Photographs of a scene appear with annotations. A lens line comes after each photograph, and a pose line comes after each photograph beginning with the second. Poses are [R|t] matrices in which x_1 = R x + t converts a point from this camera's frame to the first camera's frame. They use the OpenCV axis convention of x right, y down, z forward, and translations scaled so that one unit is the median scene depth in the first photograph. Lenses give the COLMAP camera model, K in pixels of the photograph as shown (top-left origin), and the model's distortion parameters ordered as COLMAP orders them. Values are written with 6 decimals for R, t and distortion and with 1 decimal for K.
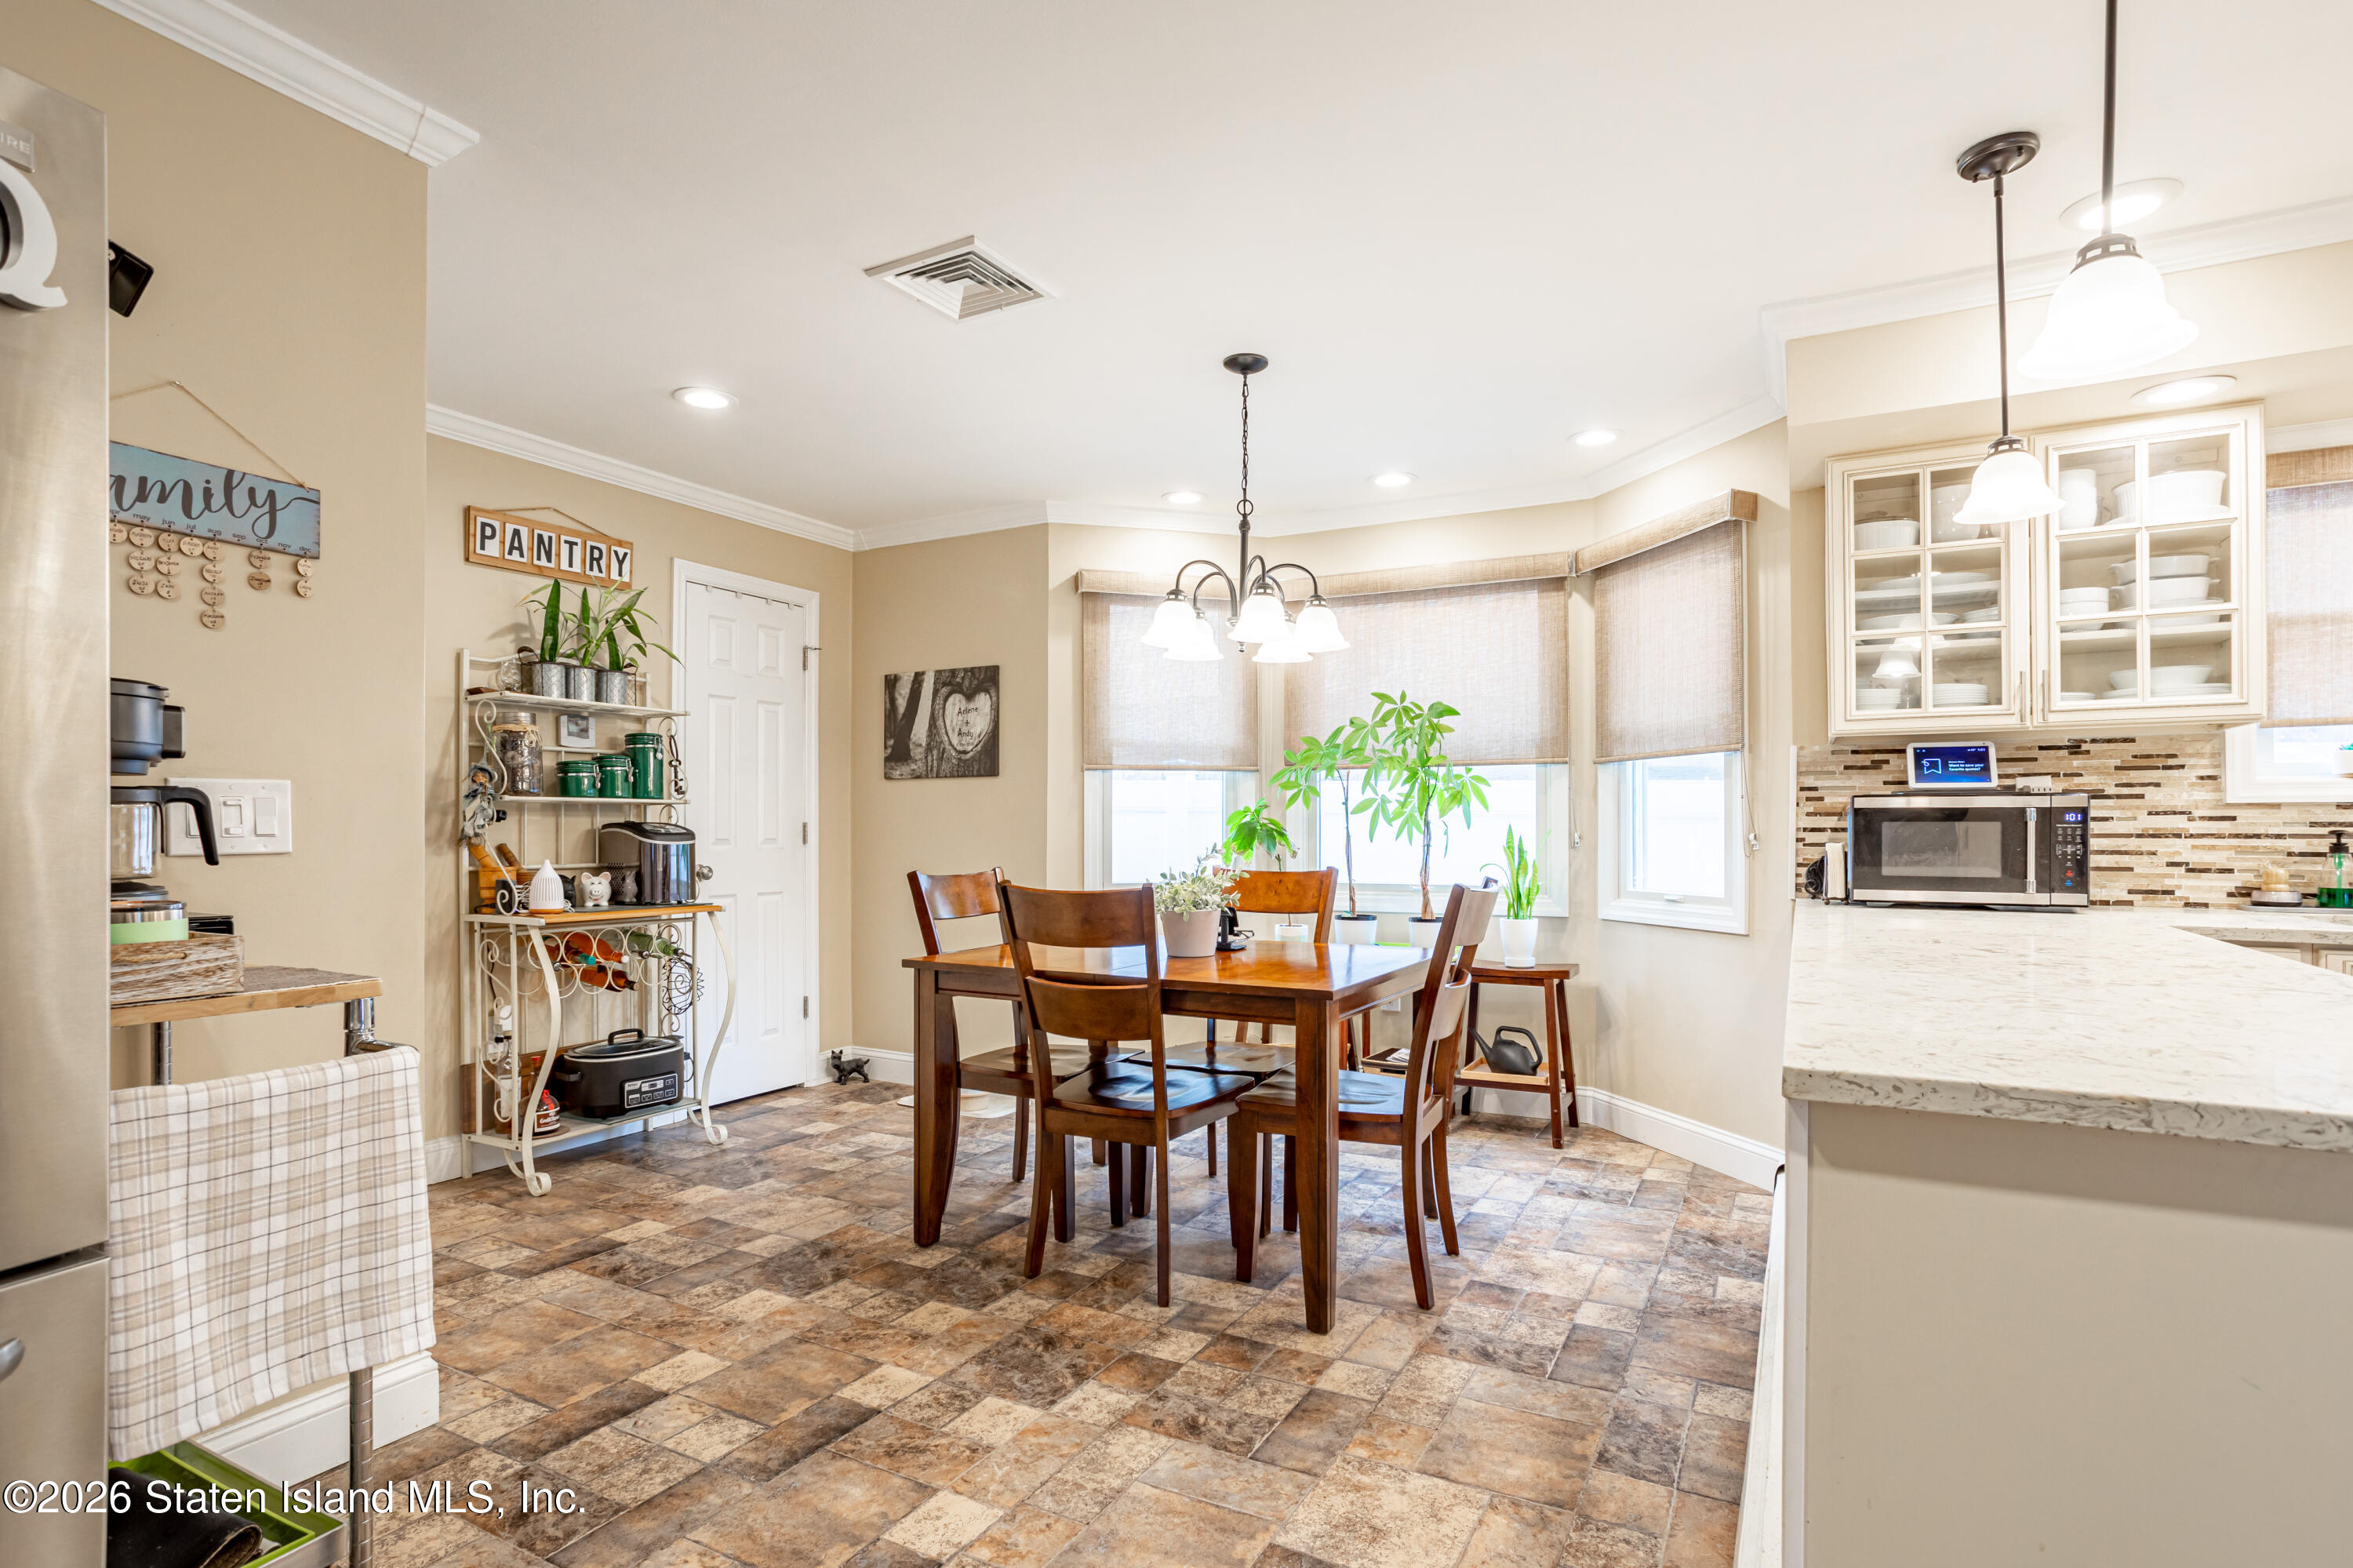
lens RADIAL K [[1165.8, 0, 1165.8], [0, 1165.8, 841.3], [0, 0, 1]] dist [-0.043100, 0.000508]
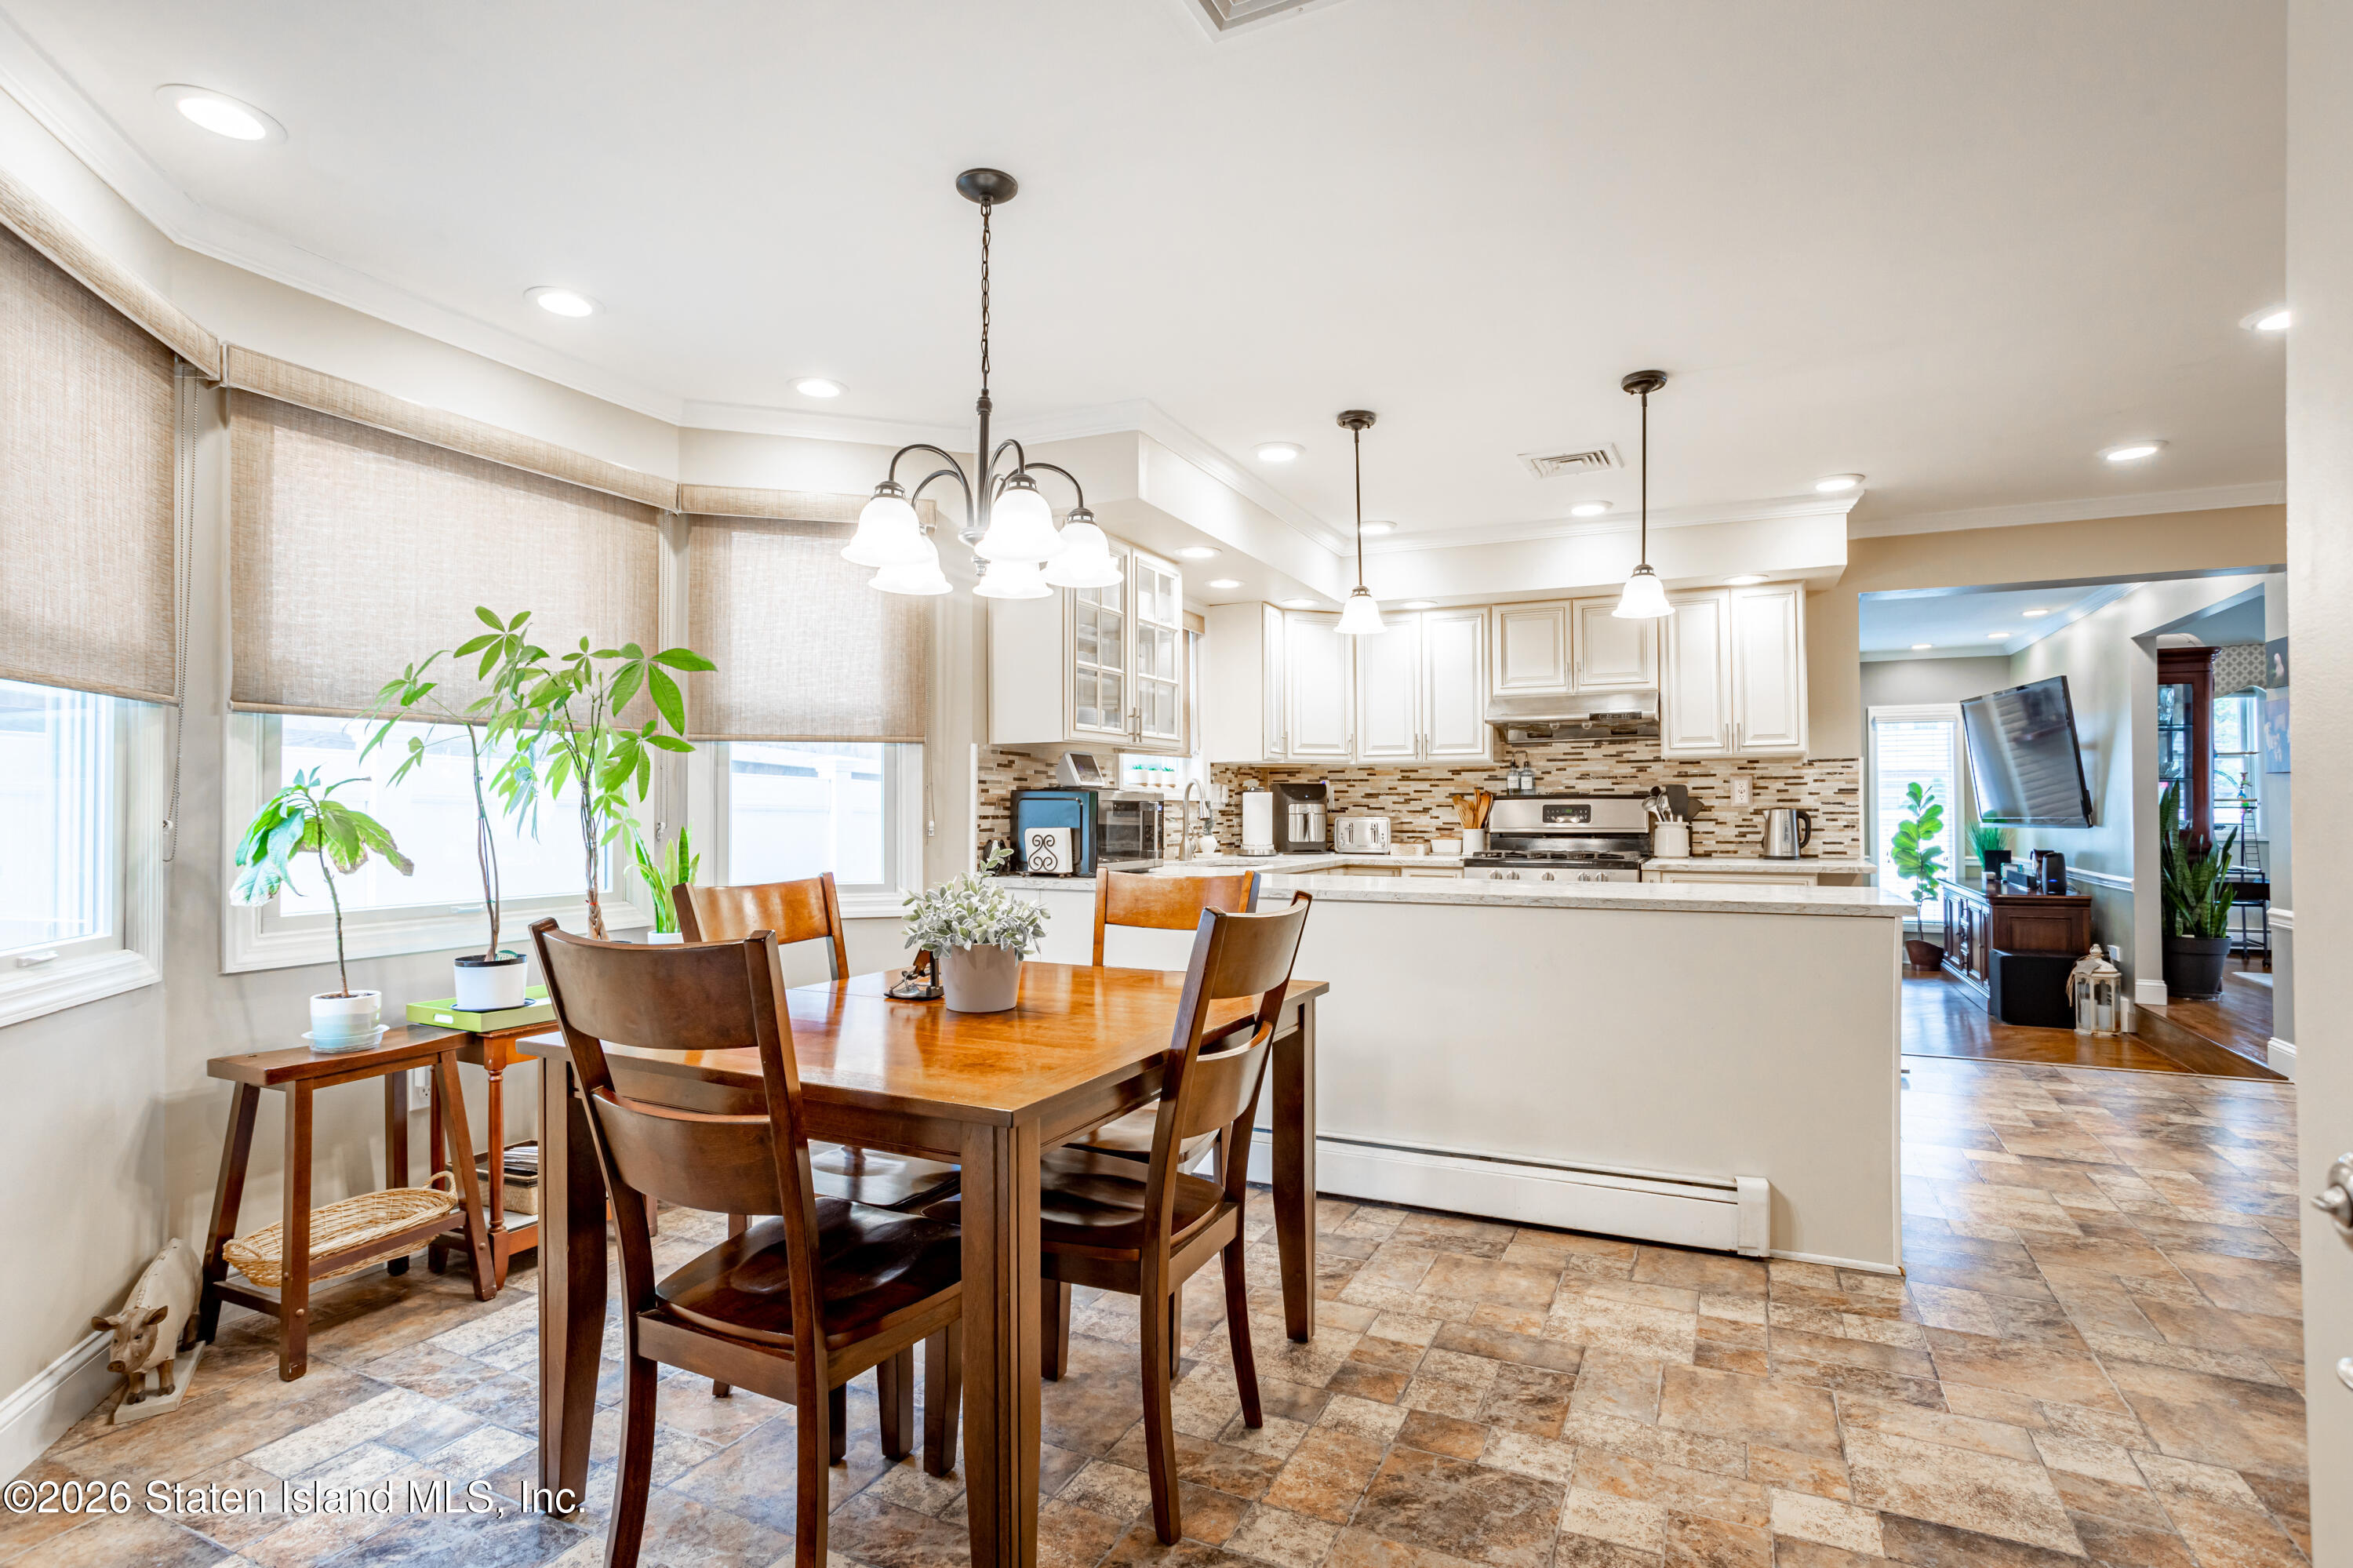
lens RADIAL K [[1177.8, 0, 1167.7], [0, 1177.8, 793.4], [0, 0, 1]] dist [-0.020718, 0.002489]
pose [[-0.053066, 0.014644, 0.998484, -0.580583], [0.014776, 0.999795, -0.013878, -0.013167], [-0.998482, 0.014017, -0.053271, 0.796654]]
